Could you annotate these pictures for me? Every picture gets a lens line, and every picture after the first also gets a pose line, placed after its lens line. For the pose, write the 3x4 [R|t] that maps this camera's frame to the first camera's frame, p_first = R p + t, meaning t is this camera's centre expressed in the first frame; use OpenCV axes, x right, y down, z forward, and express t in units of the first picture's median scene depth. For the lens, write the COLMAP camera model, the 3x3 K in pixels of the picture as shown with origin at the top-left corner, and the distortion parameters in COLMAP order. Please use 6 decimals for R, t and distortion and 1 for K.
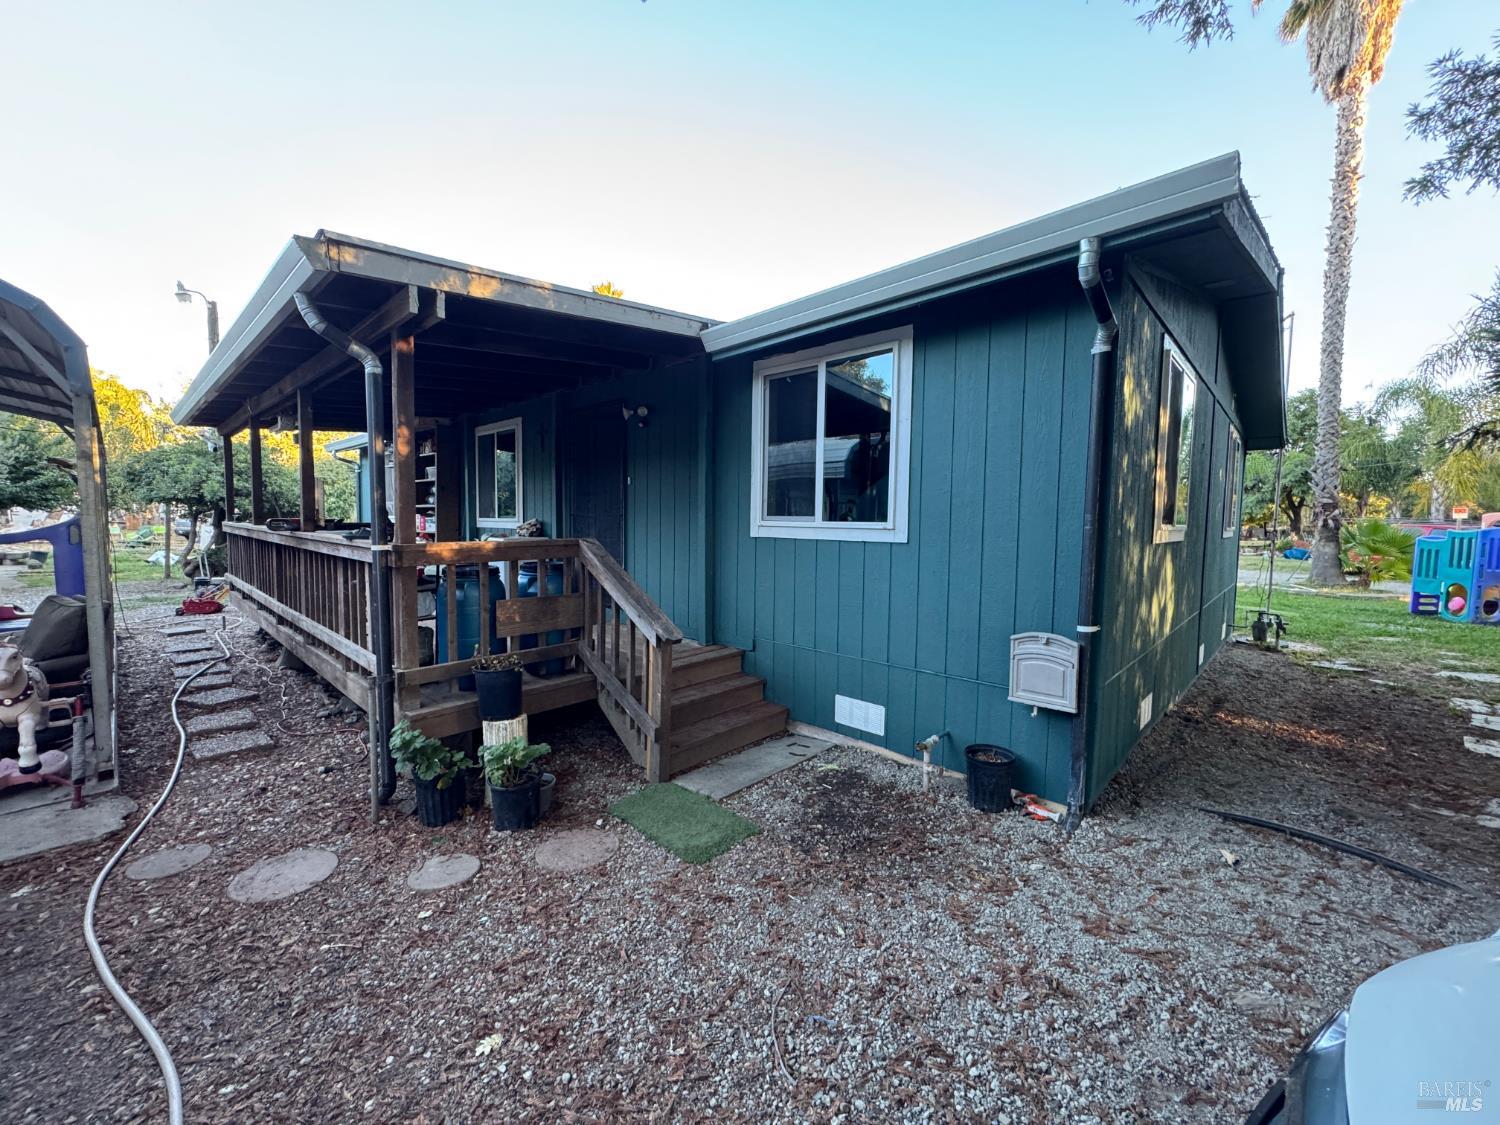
lens RADIAL K [[598.9, 0, 752.0], [0, 598.9, 560.7], [0, 0, 1]] dist [-0.002728, 0.000483]
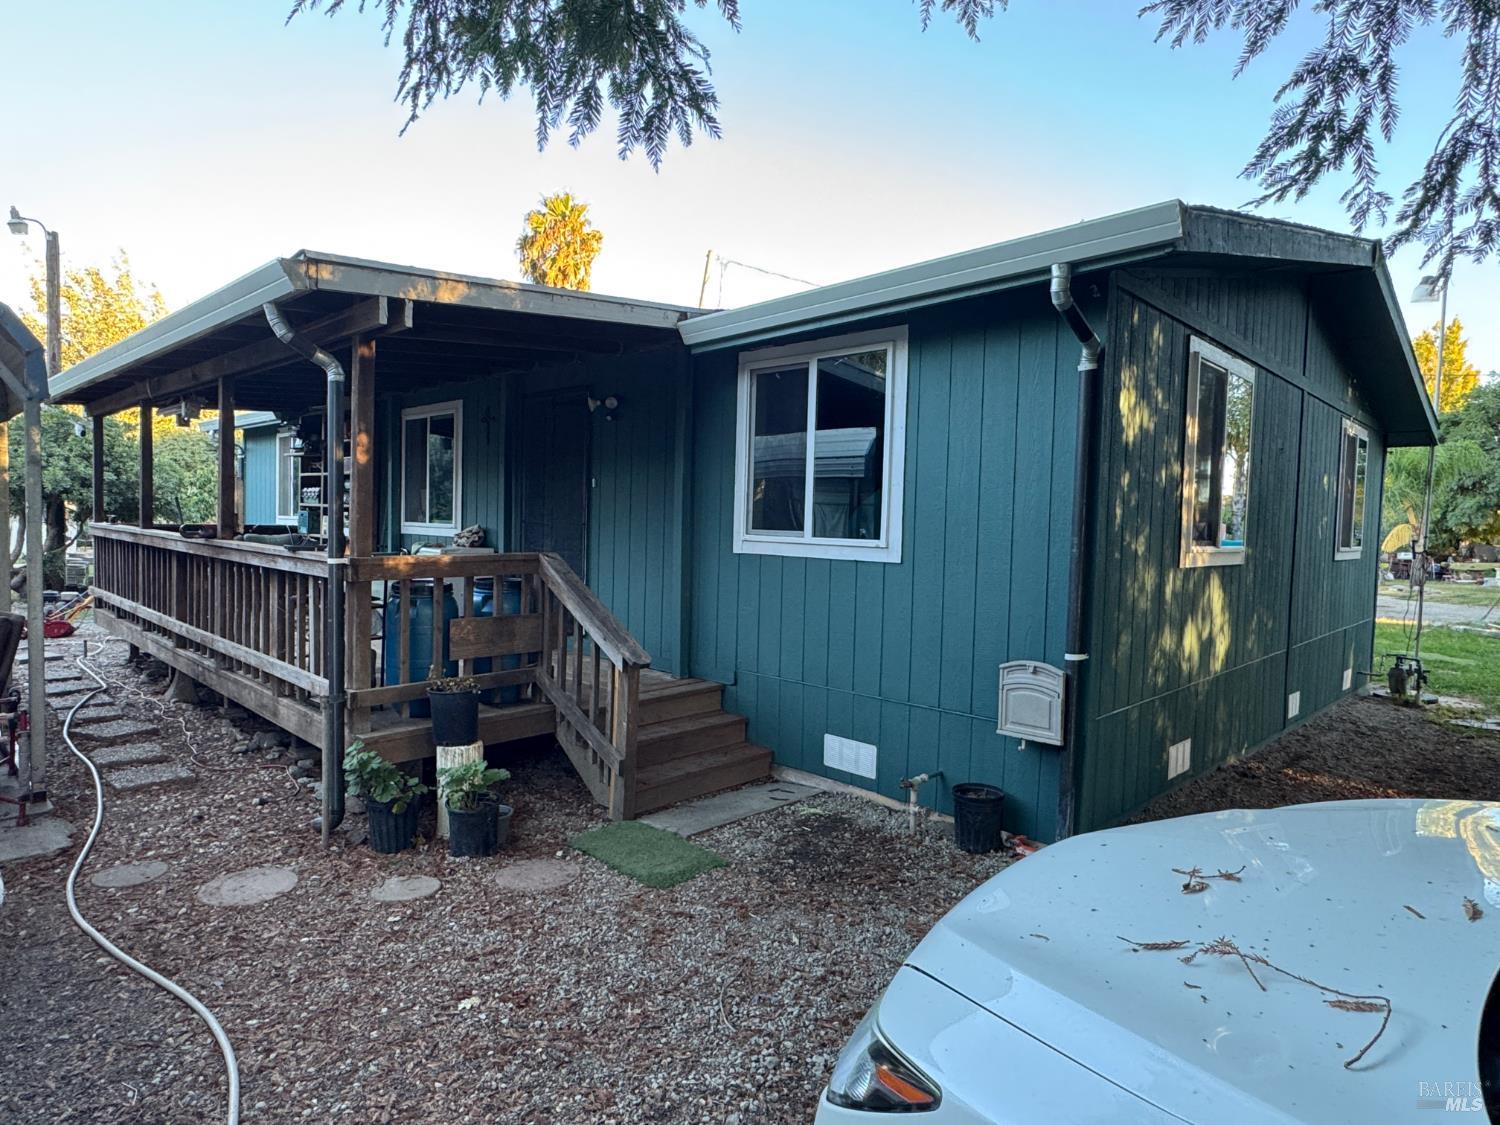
lens RADIAL K [[872.0, 0, 748.0], [0, 872.0, 561.8], [0, 0, 1]] dist [0.003962, 0.000924]
pose [[0.999723, 0.014183, -0.018760, 0.056679], [-0.014585, 0.999664, -0.021444, -0.000162], [0.018450, 0.021712, 0.999594, -0.348012]]
